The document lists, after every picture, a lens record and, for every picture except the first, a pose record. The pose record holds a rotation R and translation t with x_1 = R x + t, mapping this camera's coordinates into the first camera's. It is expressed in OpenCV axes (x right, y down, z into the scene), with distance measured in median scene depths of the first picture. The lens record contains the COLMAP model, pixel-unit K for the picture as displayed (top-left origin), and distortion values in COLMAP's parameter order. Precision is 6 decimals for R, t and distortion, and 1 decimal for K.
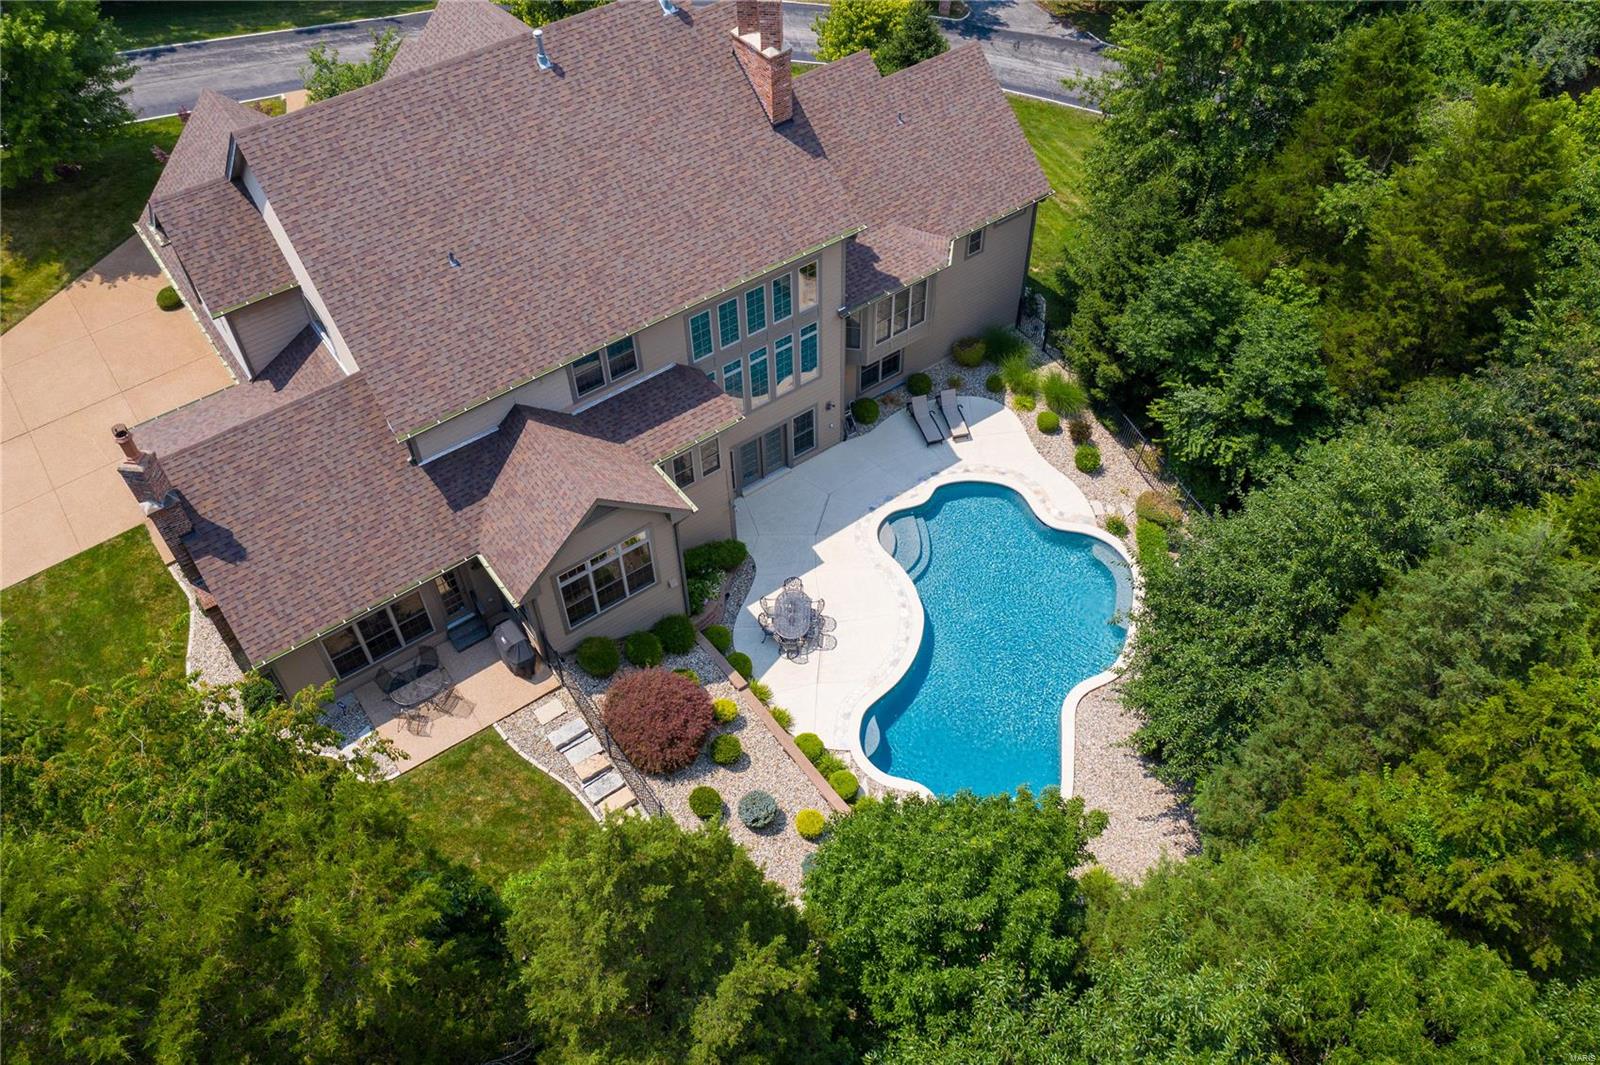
lens RADIAL K [[1259.9, 0, 798.9], [0, 1259.9, 520.1], [0, 0, 1]] dist [-0.019266, 0.006228]
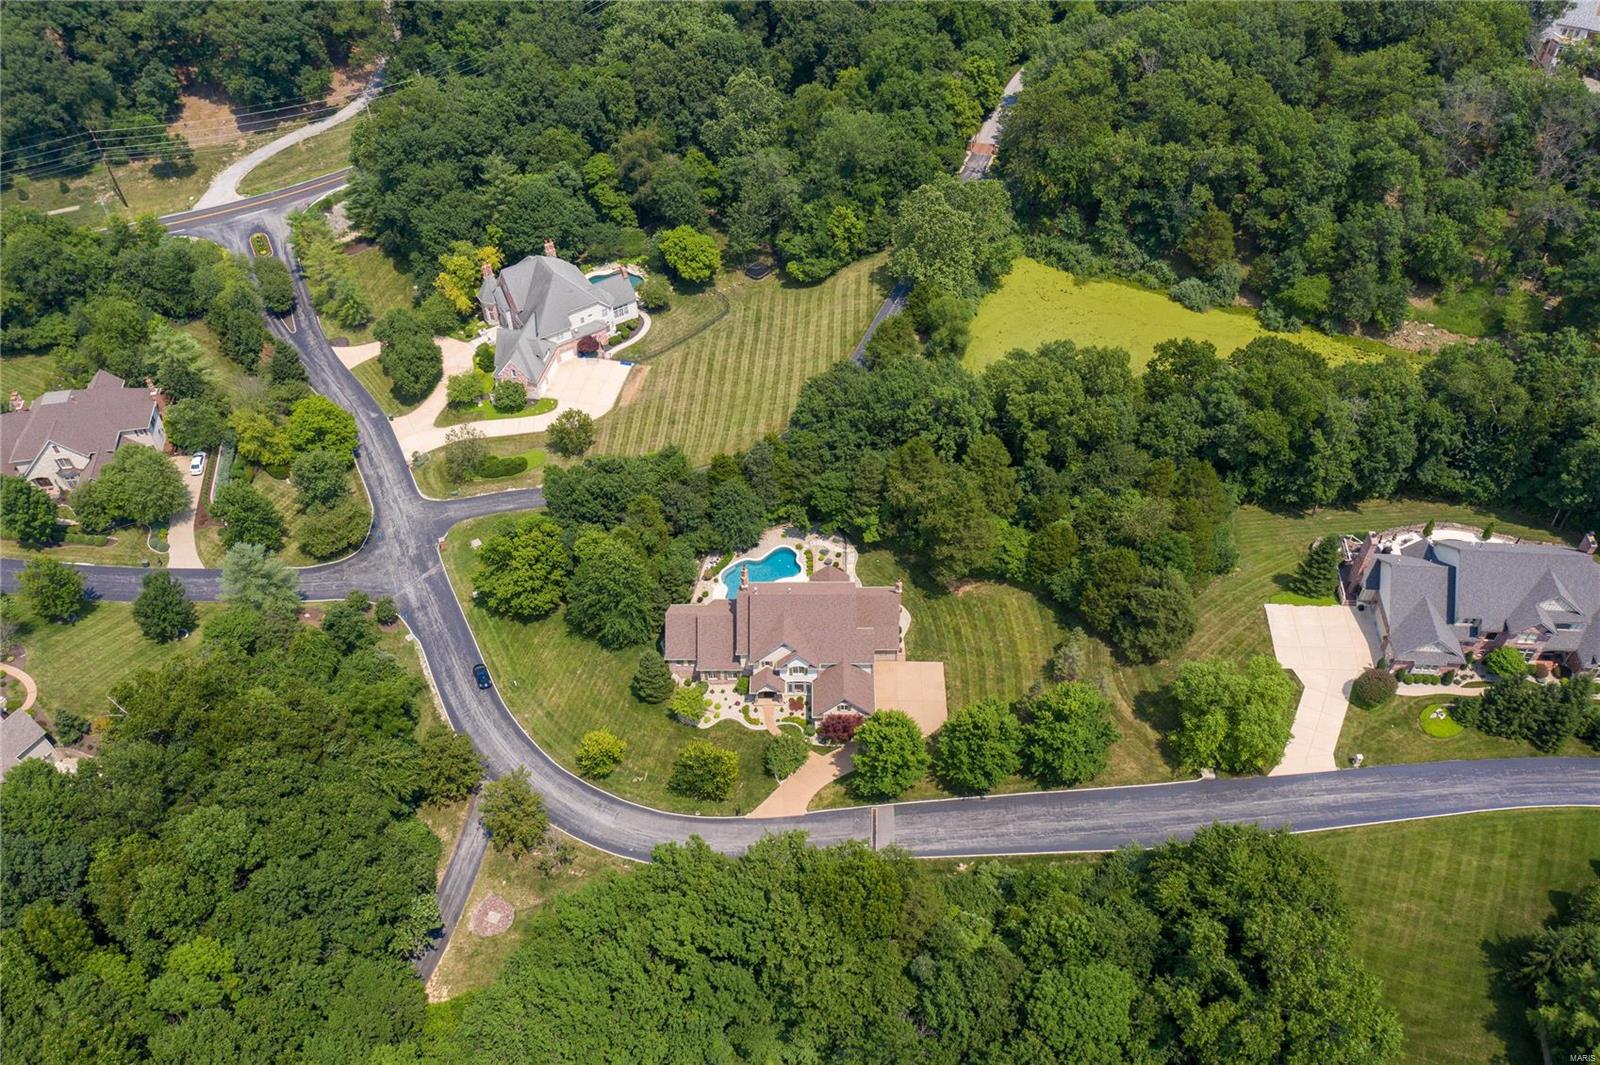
lens RADIAL K [[1259.9, 0, 798.9], [0, 1259.9, 520.1], [0, 0, 1]] dist [-0.019266, 0.006228]
pose [[-0.798524, -0.413566, 0.437404, -1.974728], [0.471254, 0.022619, 0.881707, -4.087921], [-0.374538, 0.910193, 0.176833, -0.052270]]
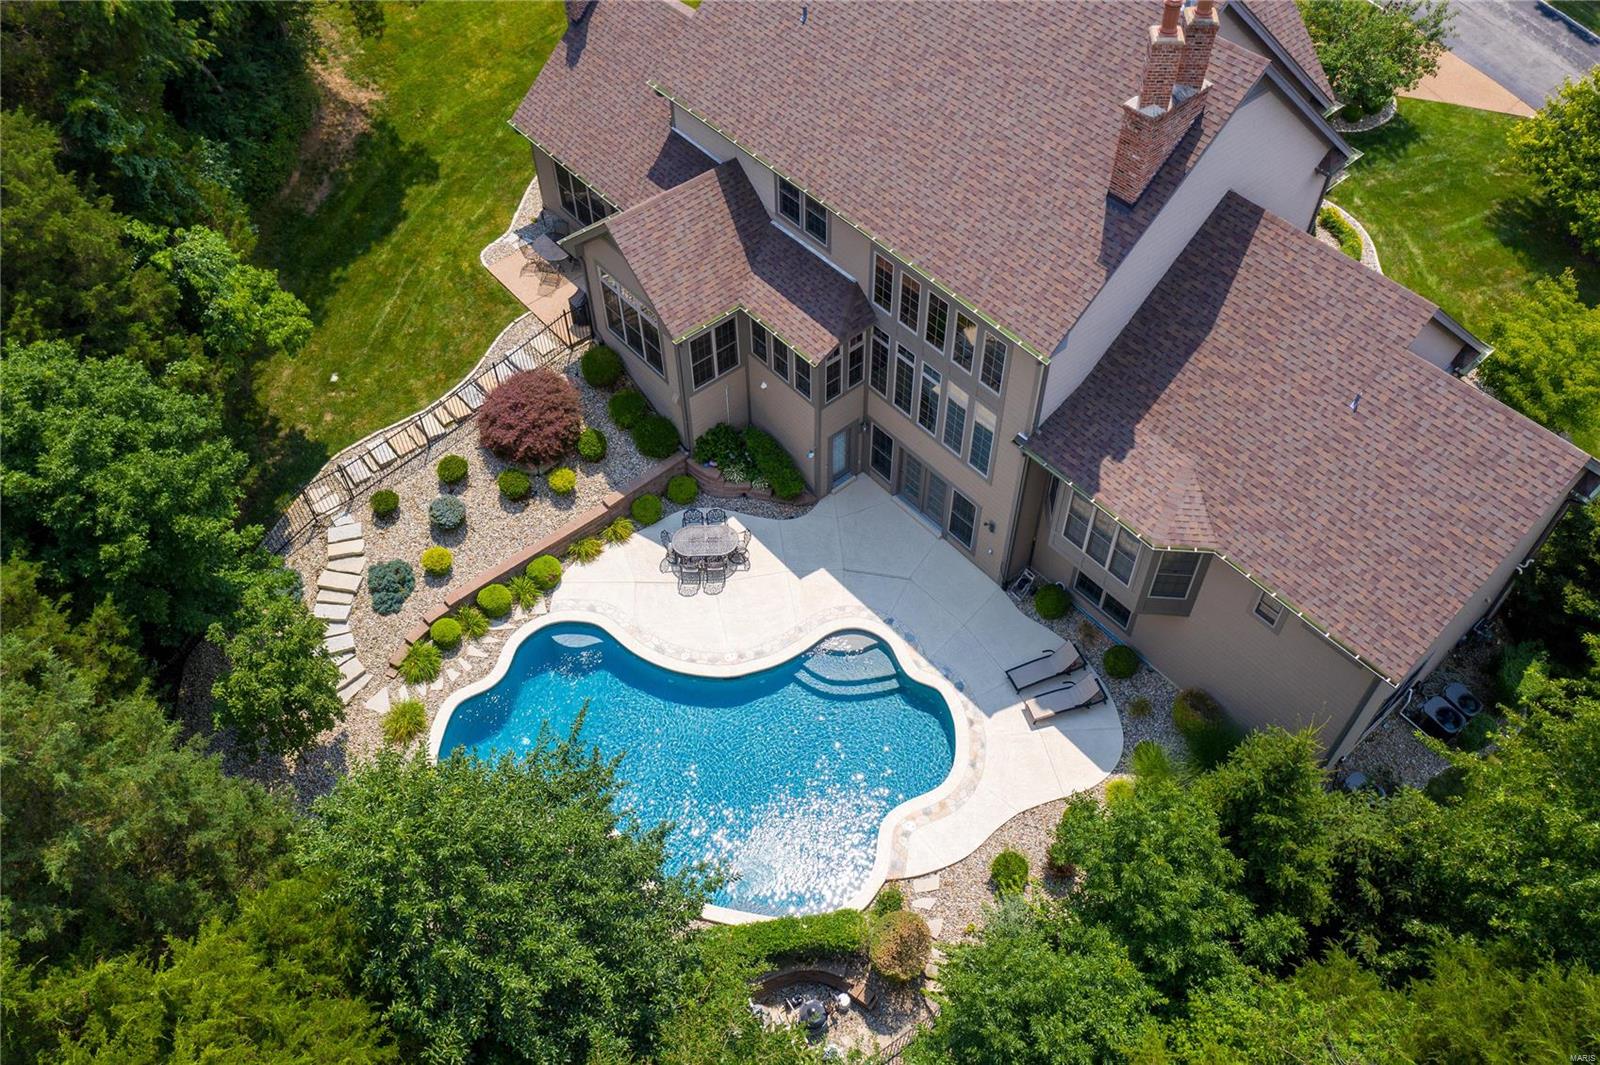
lens RADIAL K [[1272.6, 0, 800.0], [0, 1272.6, 532.5], [0, 0, 1]] dist [-0.011162, -0.004020]
pose [[0.067973, 0.780446, -0.621517, 0.597052], [-0.738905, 0.457962, 0.494258, -0.458048], [0.670373, 0.425646, 0.607804, 0.498731]]
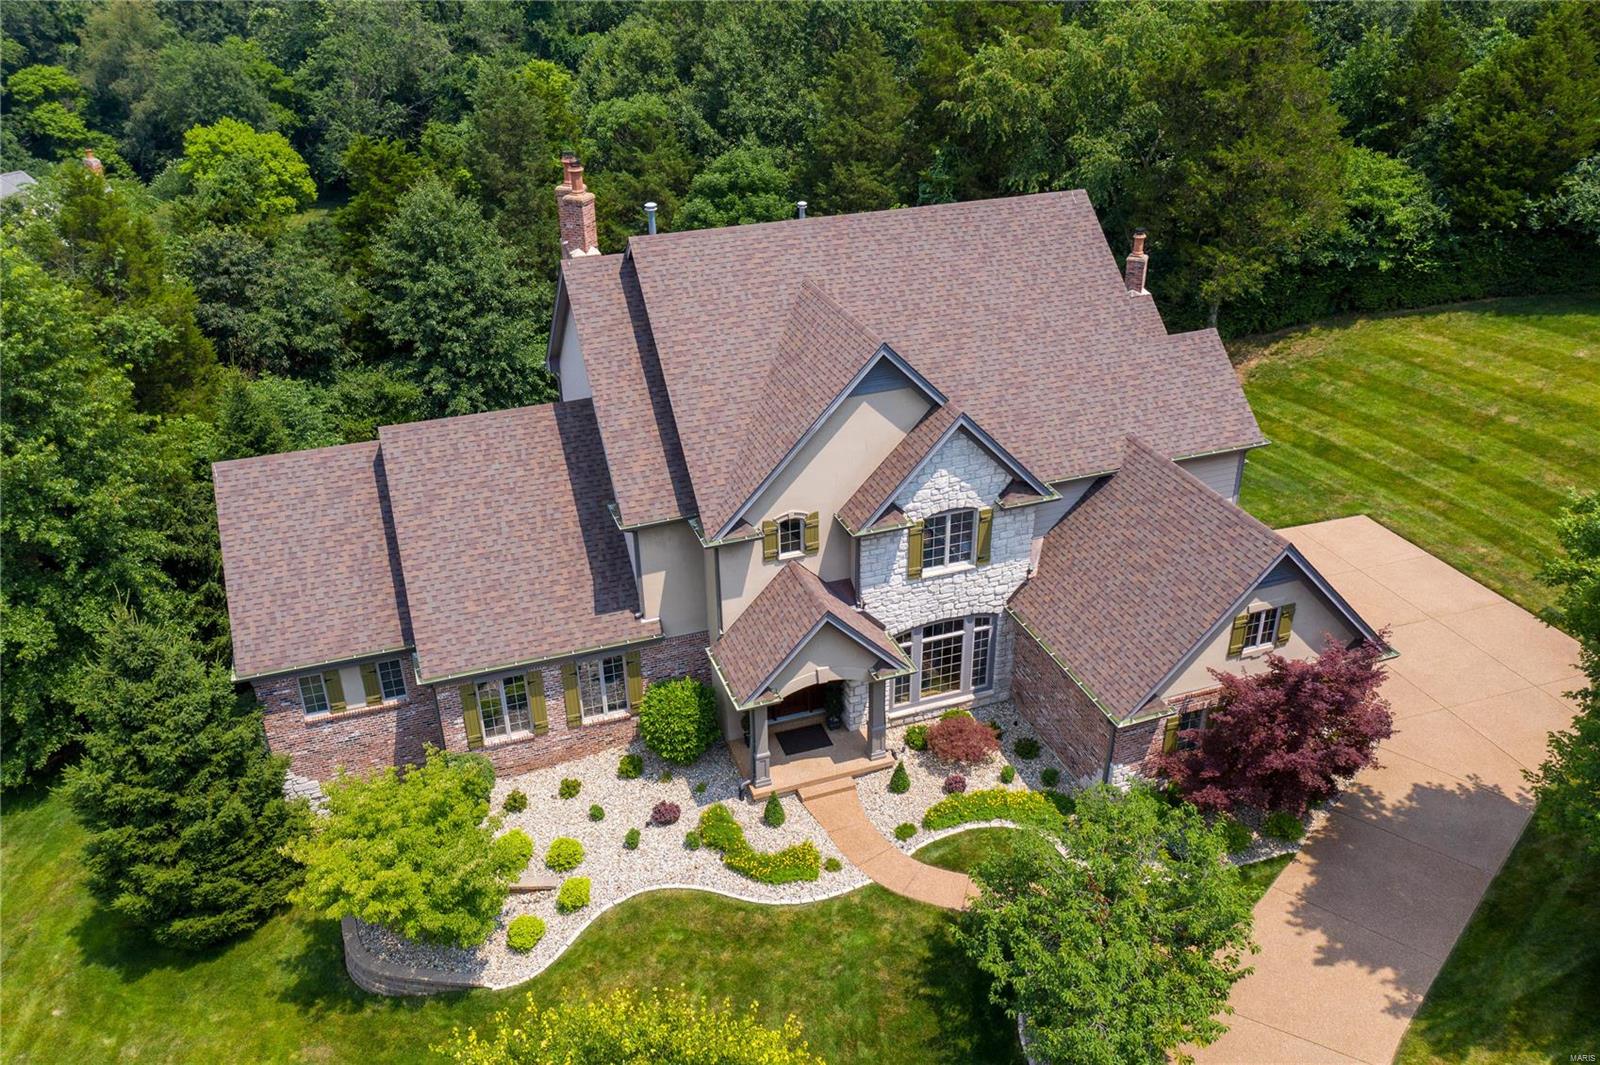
lens RADIAL K [[1272.6, 0, 800.0], [0, 1272.6, 532.5], [0, 0, 1]] dist [-0.011162, -0.004020]
pose [[-0.957550, -0.108691, 0.266993, -0.463113], [0.234120, 0.247149, 0.940269, -1.171746], [-0.168186, 0.962862, -0.211211, 1.347541]]
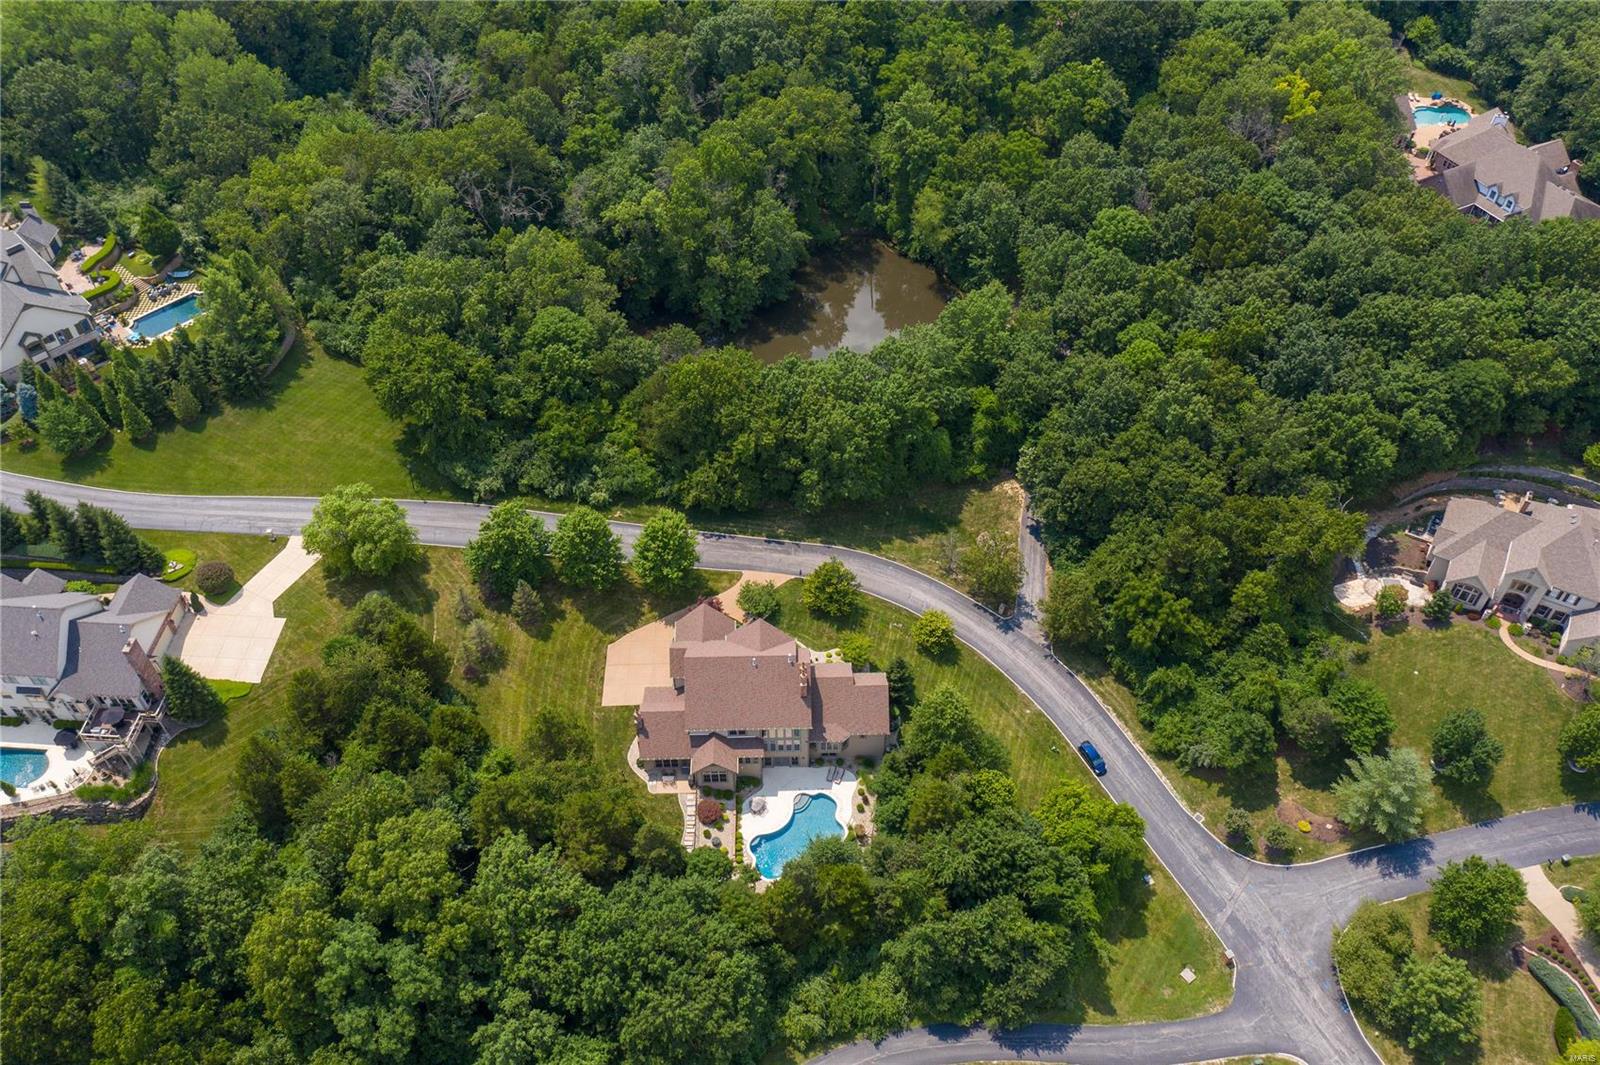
lens RADIAL K [[1272.6, 0, 800.0], [0, 1272.6, 532.5], [0, 0, 1]] dist [-0.011162, -0.004020]
pose [[0.818878, 0.427793, -0.382665, 1.311155], [-0.433166, 0.898021, 0.076977, -1.095327], [0.376572, 0.102723, 0.920675, -2.806014]]
